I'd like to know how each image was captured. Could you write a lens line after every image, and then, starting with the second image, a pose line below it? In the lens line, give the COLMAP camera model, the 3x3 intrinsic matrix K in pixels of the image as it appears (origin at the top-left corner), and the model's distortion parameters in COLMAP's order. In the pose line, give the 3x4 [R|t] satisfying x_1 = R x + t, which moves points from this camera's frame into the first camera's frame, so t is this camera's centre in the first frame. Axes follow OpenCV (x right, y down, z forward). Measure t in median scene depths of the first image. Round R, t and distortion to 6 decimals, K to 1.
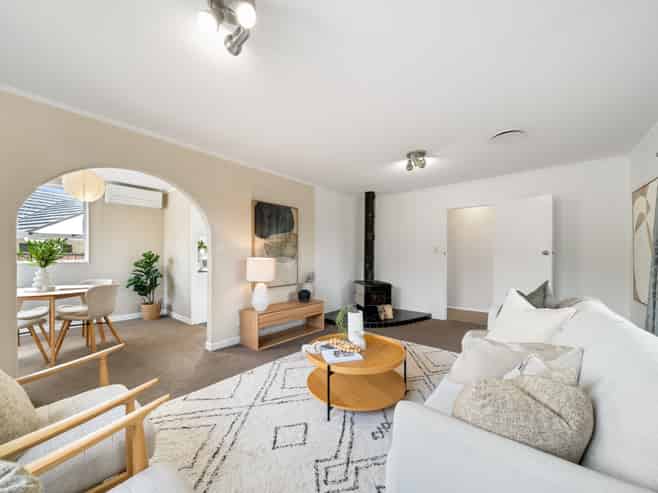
lens RADIAL K [[257.2, 0, 328.9], [0, 257.2, 256.6], [0, 0, 1]] dist [0.000278, 0.000048]
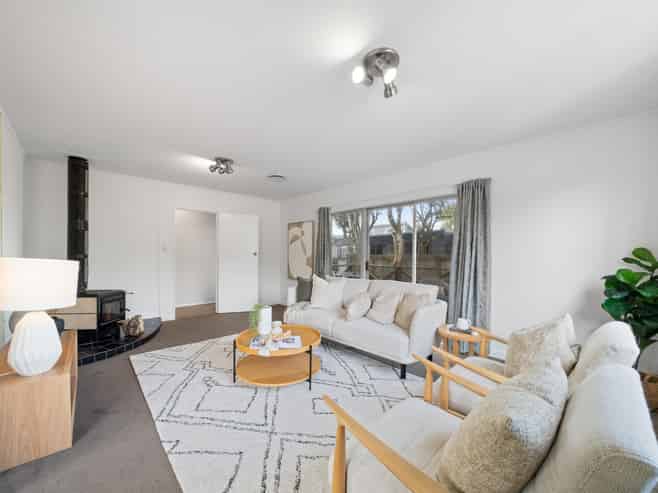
lens RADIAL K [[270.9, 0, 329.0], [0, 270.9, 246.5], [0, 0, 1]] dist [0.000383, 0.000050]
pose [[0.129461, 0.036866, 0.990899, -0.650480], [-0.017007, 0.999244, -0.034954, -0.009557], [-0.991439, -0.012327, 0.129990, 0.375283]]
